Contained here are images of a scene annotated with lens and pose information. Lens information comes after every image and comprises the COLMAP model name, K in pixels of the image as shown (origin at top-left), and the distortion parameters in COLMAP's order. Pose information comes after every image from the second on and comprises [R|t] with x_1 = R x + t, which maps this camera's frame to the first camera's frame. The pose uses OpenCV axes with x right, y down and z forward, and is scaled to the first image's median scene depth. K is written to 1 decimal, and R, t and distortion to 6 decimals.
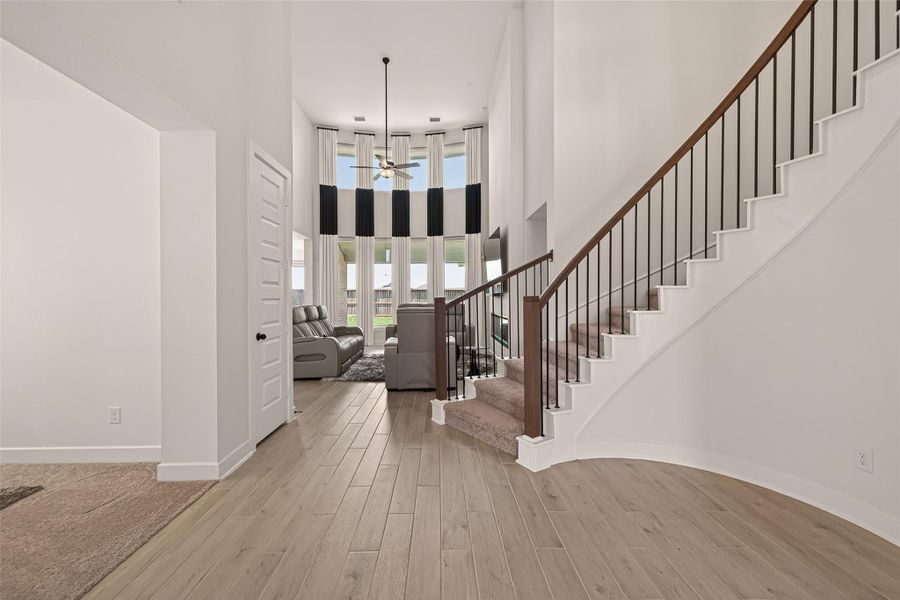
lens RADIAL K [[356.1, 0, 447.1], [0, 356.1, 298.6], [0, 0, 1]] dist [0.003444, 0.000242]
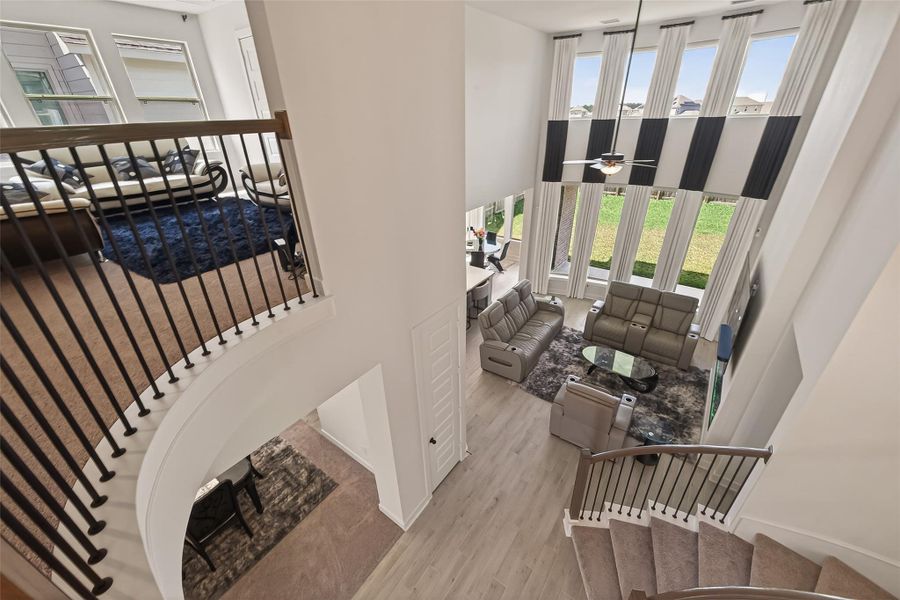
lens RADIAL K [[356.1, 0, 447.1], [0, 356.1, 298.6], [0, 0, 1]] dist [0.003444, 0.000242]
pose [[0.786504, 0.273505, -0.553721, 0.042658], [0.016380, 0.887037, 0.461408, -0.338742], [0.617368, -0.371969, 0.693178, 0.096424]]
